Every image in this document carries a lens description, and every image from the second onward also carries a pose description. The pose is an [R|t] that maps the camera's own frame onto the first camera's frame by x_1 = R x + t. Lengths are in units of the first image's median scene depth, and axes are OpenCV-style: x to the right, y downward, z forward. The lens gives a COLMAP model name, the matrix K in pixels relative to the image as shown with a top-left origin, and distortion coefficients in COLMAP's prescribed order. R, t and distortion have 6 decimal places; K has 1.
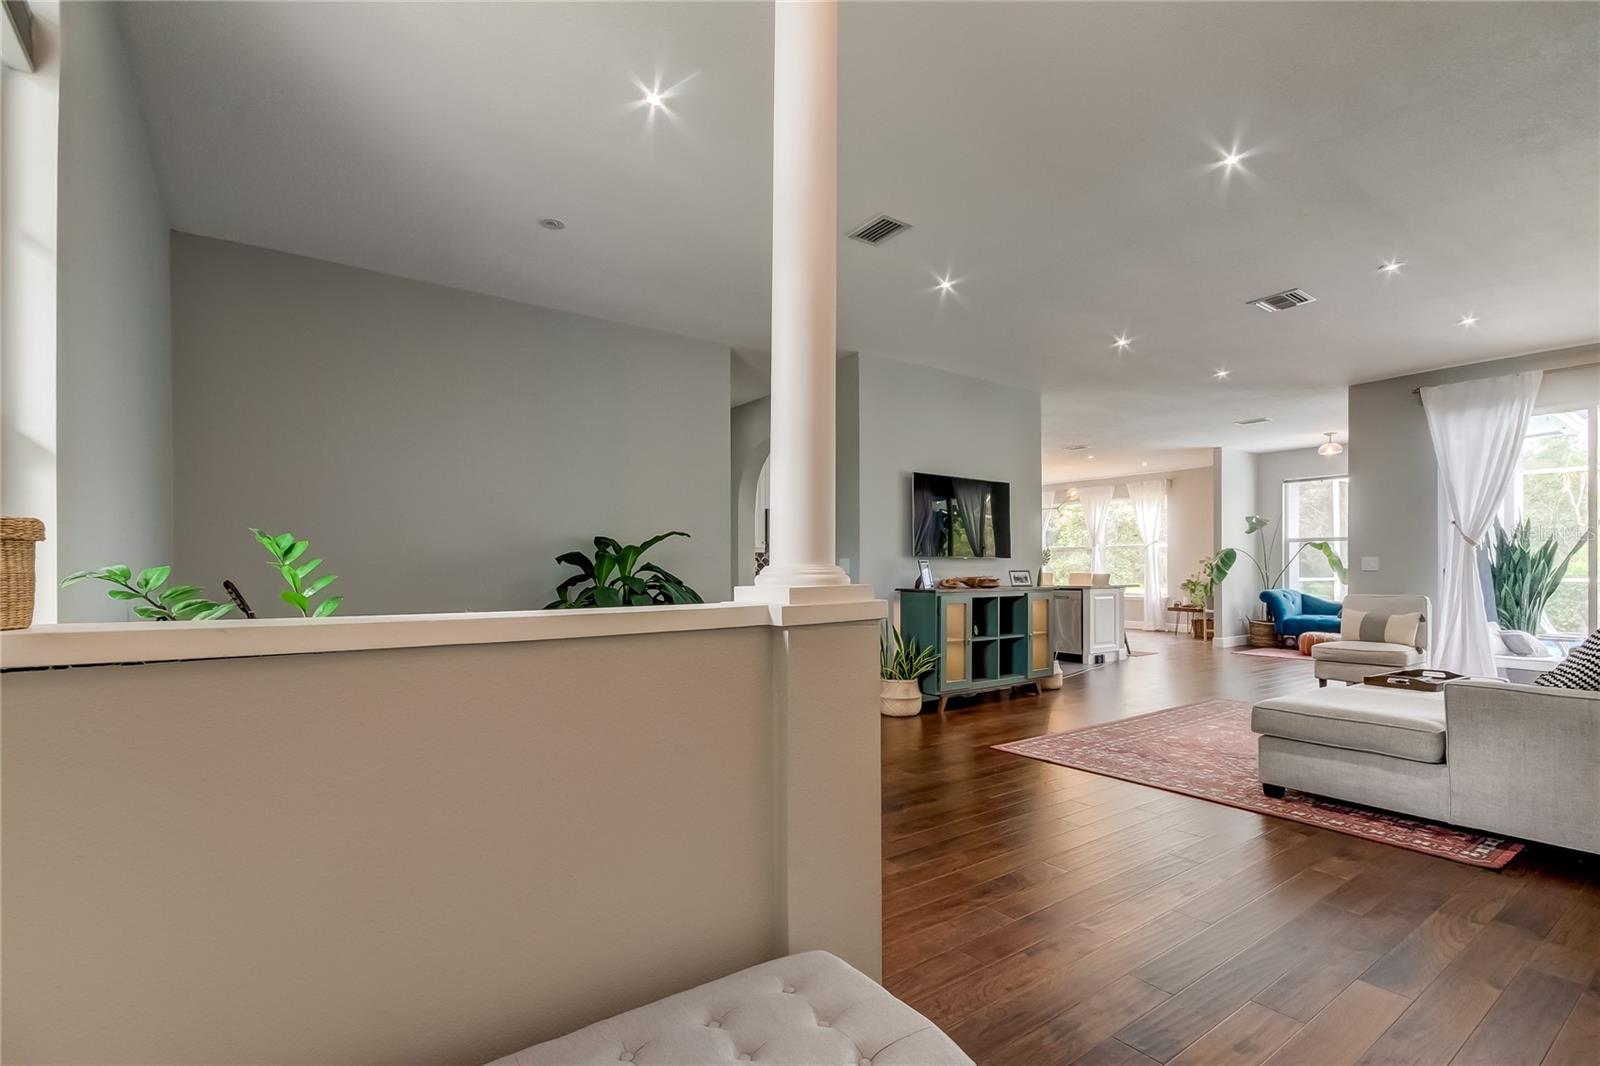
lens RADIAL K [[740.6, 0, 800.4], [0, 740.6, 567.2], [0, 0, 1]] dist [0.013923, -0.000200]
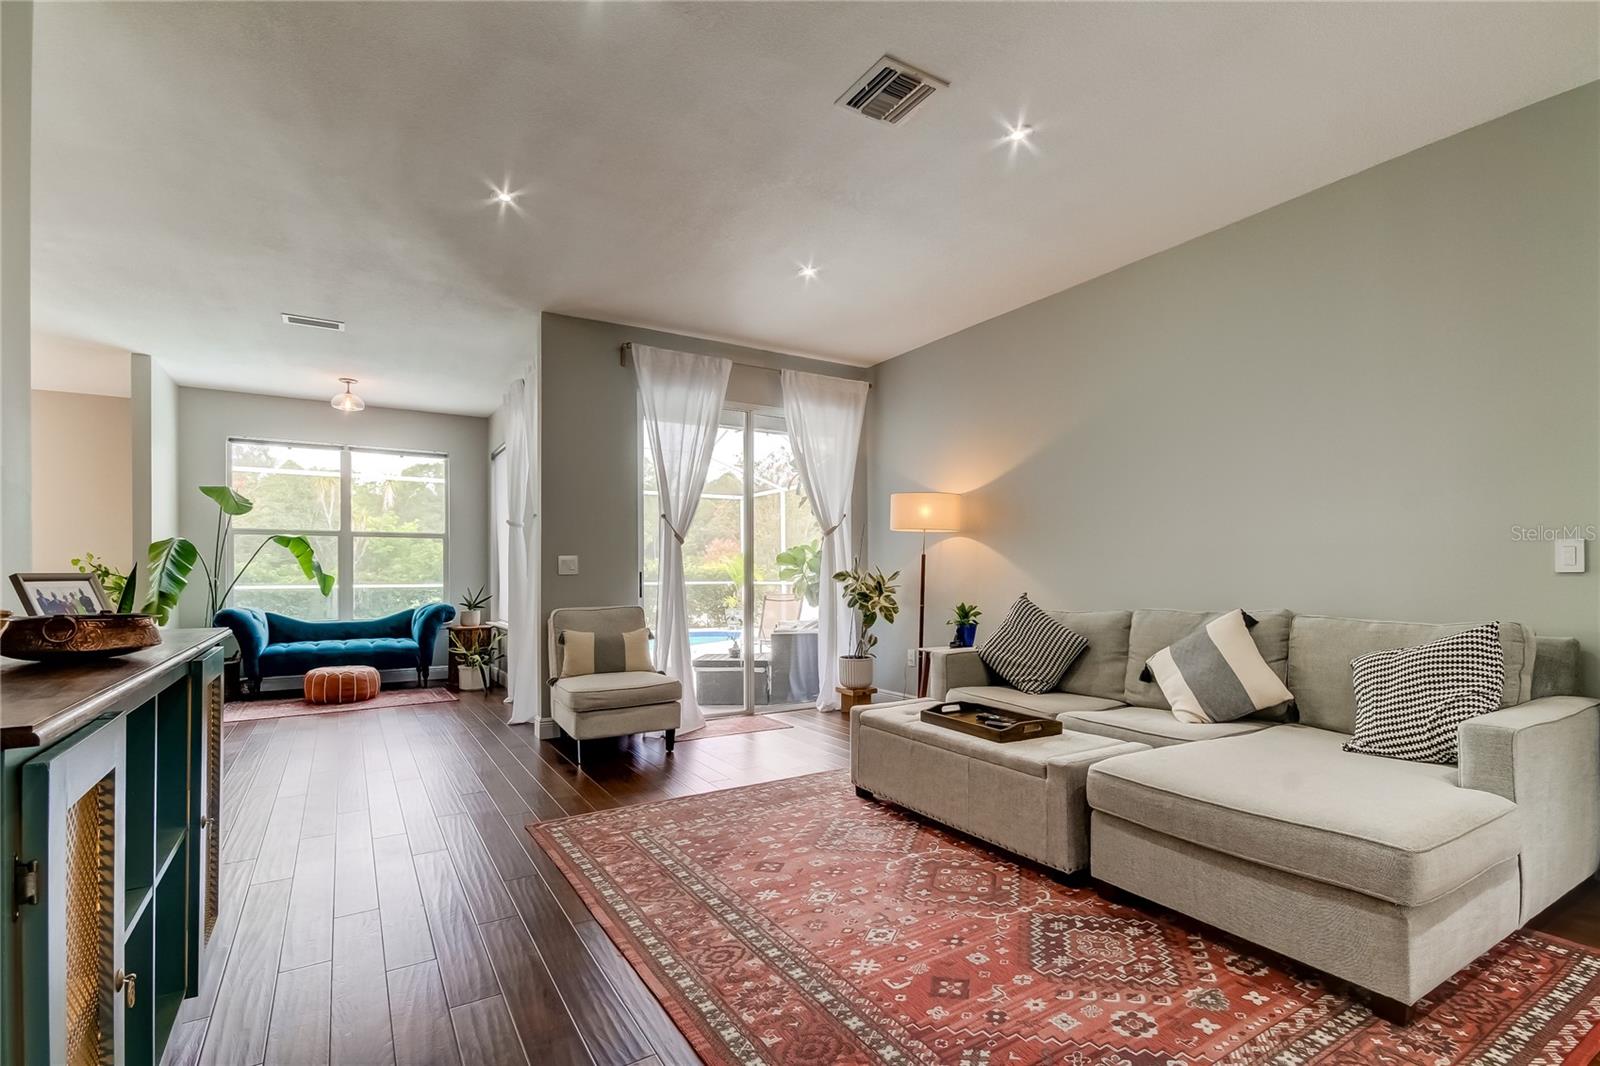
lens RADIAL K [[744.1, 0, 828.1], [0, 744.1, 567.6], [0, 0, 1]] dist [0.018242, 0.000059]
pose [[0.061510, 0.009123, 0.998065, 0.059685], [0.001722, 0.999956, -0.009246, 0.005578], [-0.998105, 0.002287, 0.061492, 0.780458]]
